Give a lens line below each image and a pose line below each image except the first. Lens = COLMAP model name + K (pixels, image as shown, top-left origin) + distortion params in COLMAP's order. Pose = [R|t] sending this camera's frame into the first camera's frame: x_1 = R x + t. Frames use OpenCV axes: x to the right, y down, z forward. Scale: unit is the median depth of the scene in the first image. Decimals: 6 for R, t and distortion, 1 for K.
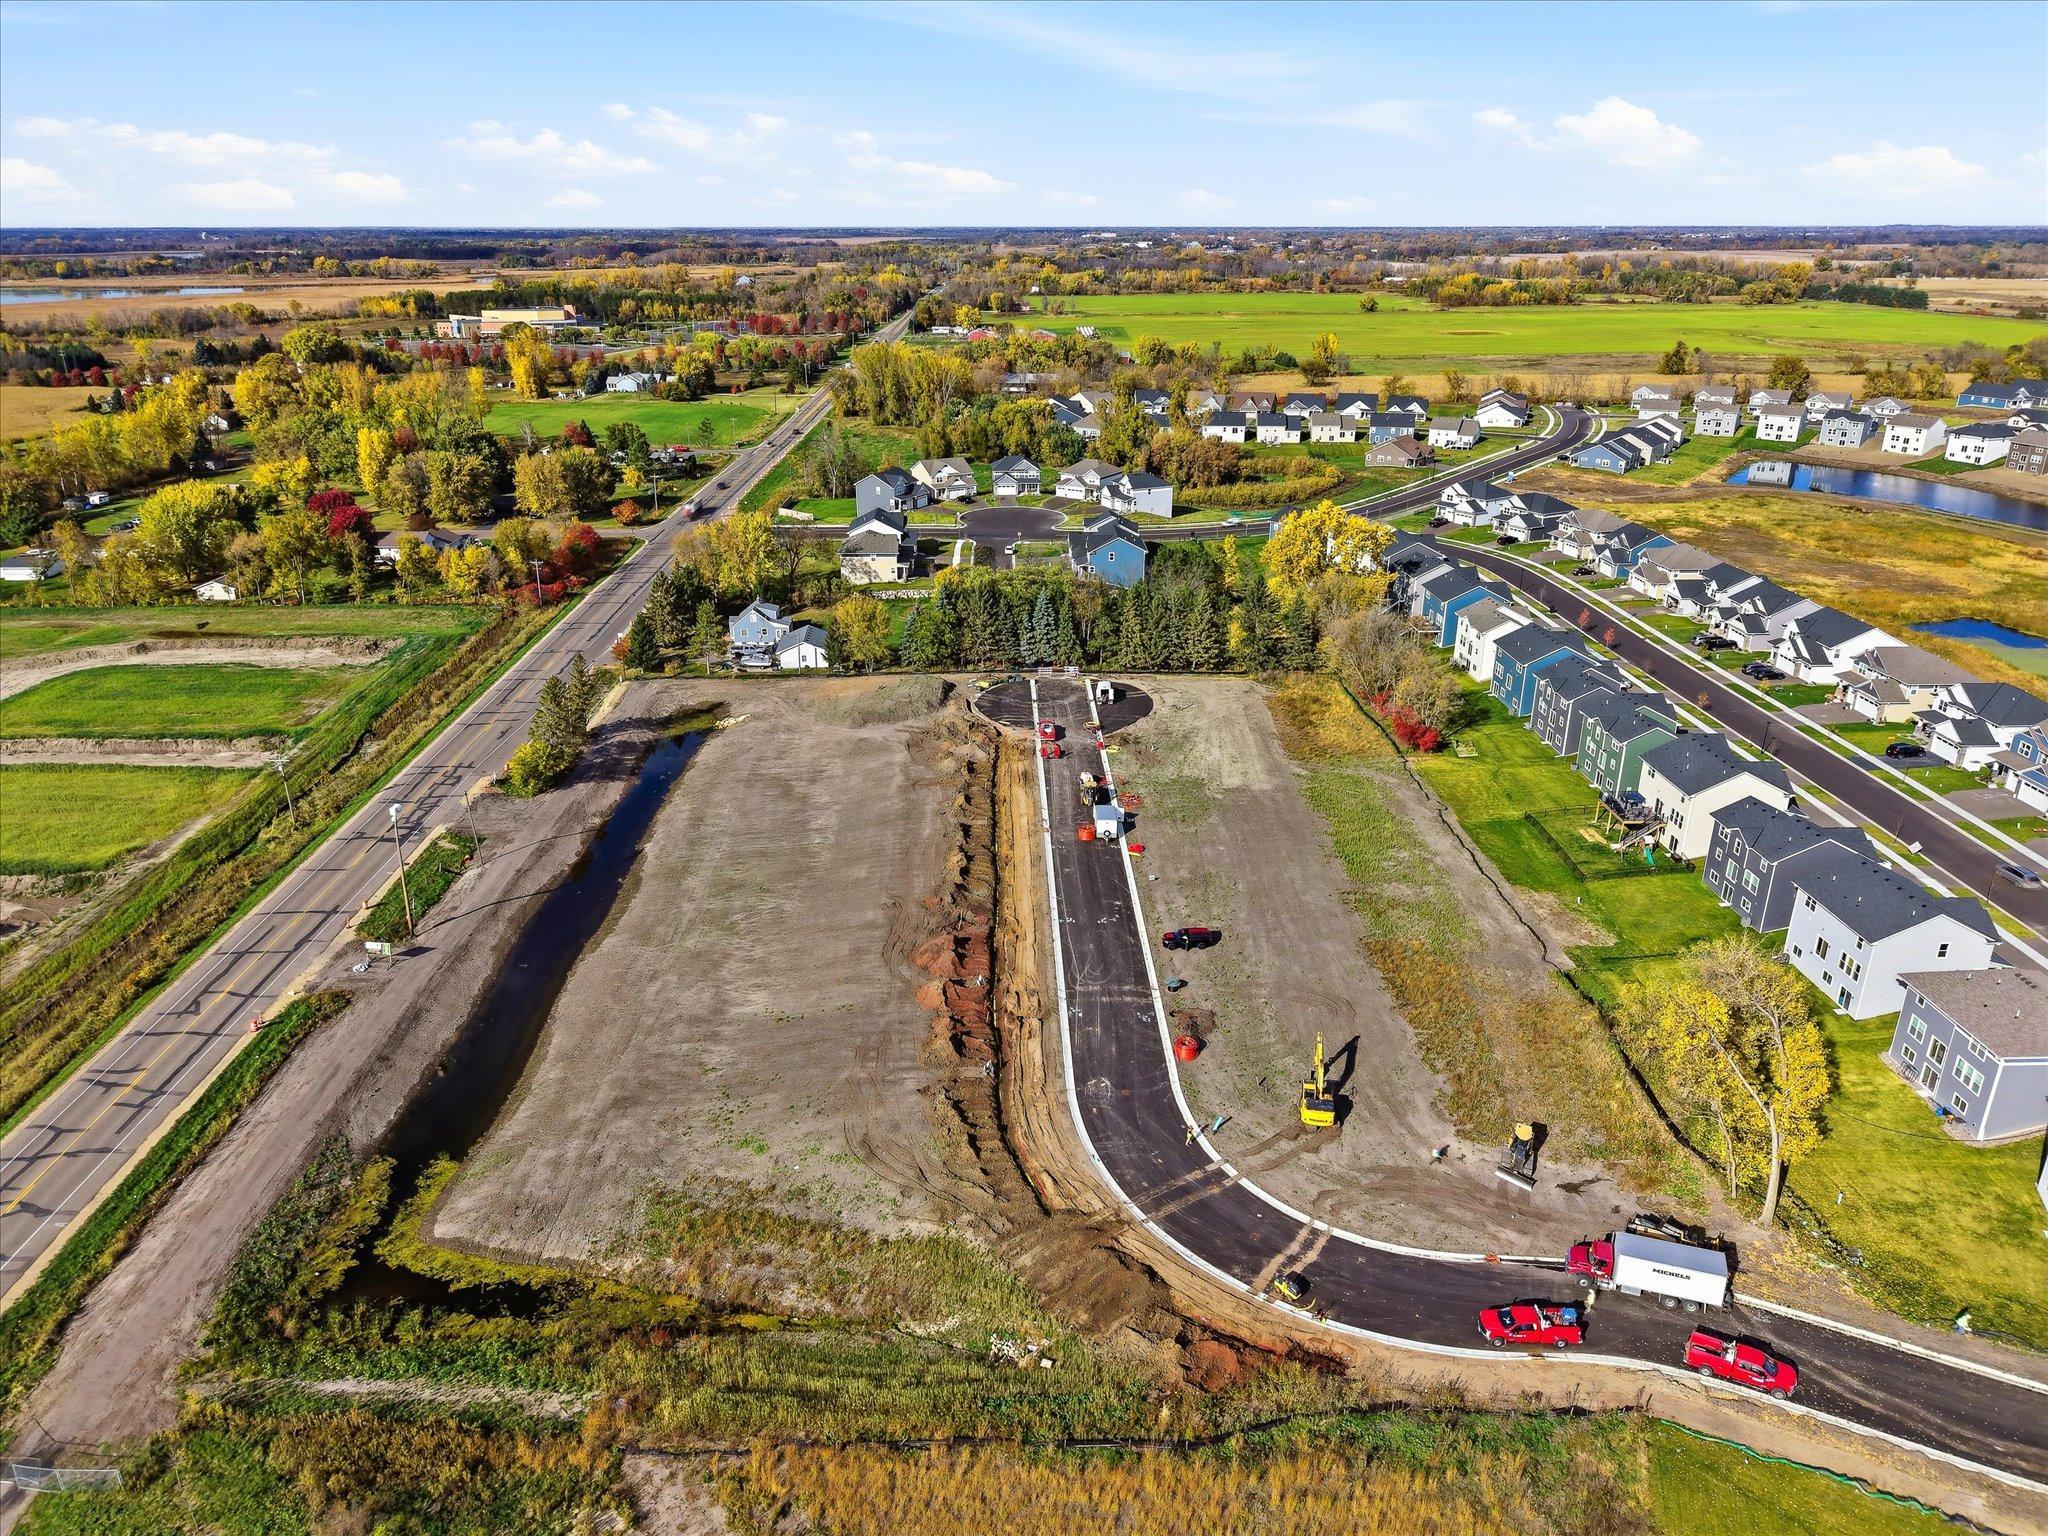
lens RADIAL K [[1354.0, 0, 1016.9], [0, 1354.0, 798.5], [0, 0, 1]] dist [0.045050, -0.053043]
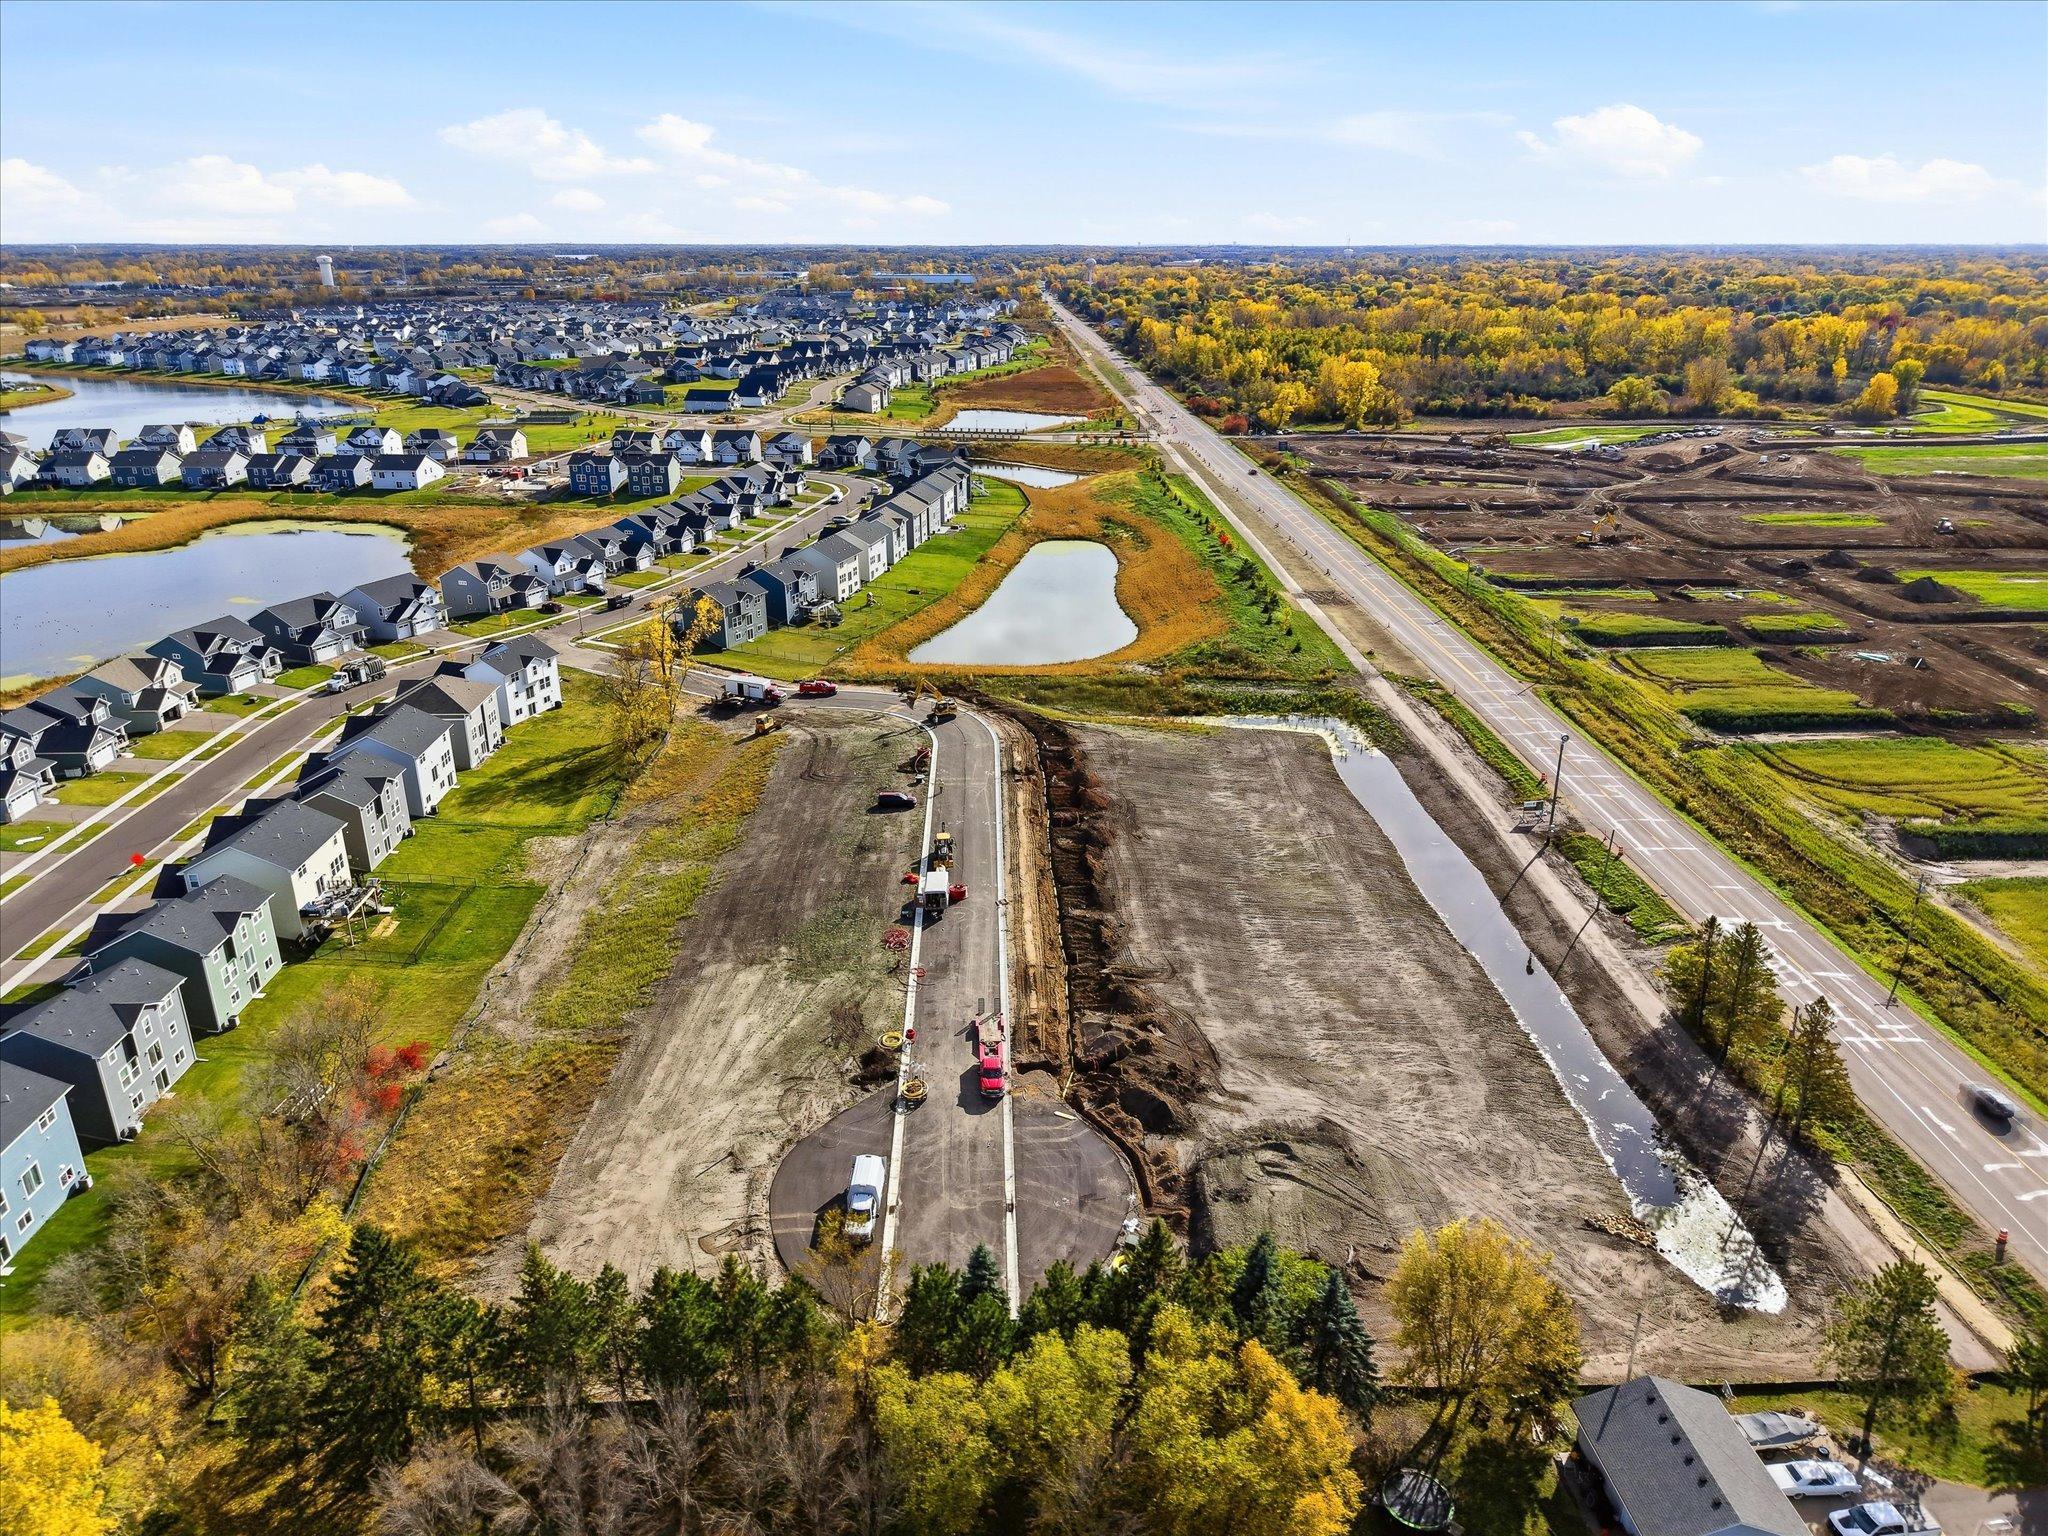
lens RADIAL K [[1354.0, 0, 1016.9], [0, 1354.0, 798.5], [0, 0, 1]] dist [0.045050, -0.053043]
pose [[-0.999971, 0.004599, -0.006098, 0.015103], [-0.001084, 0.704798, 0.709407, -0.605451], [0.007560, 0.709393, -0.704773, 1.437865]]
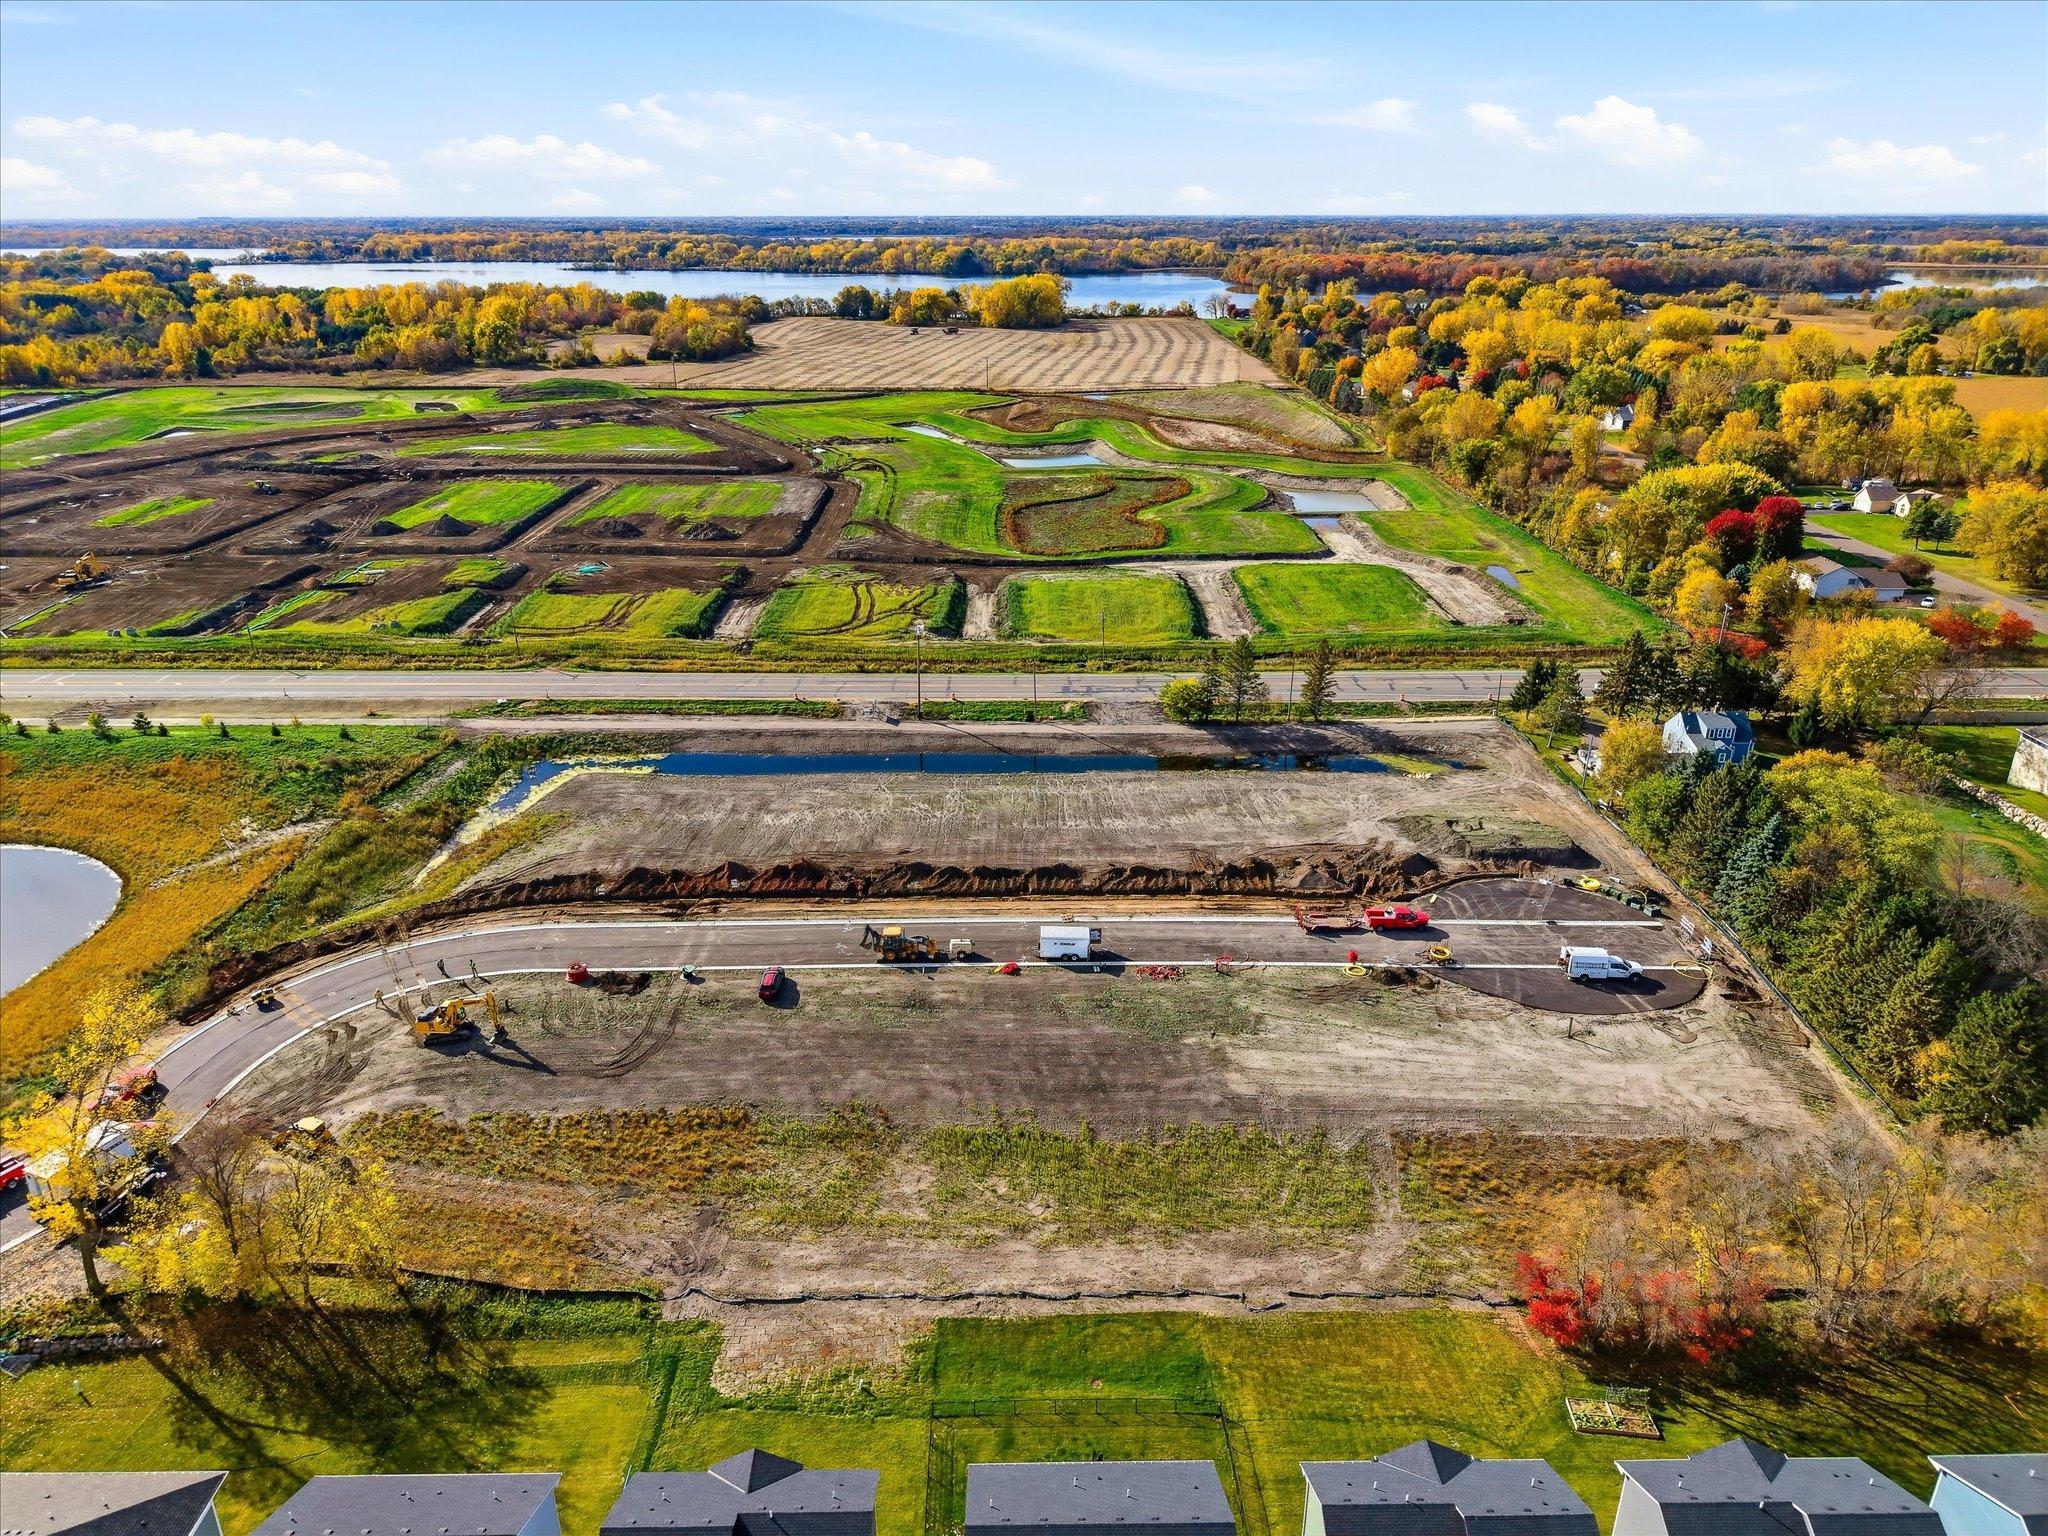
lens RADIAL K [[1354.0, 0, 1016.9], [0, 1354.0, 798.5], [0, 0, 1]] dist [0.045050, -0.053043]
pose [[-0.016776, 0.397395, -0.917494, 0.704525], [-0.387193, 0.843444, 0.372401, -0.314848], [0.921846, 0.361495, 0.139719, 0.744392]]
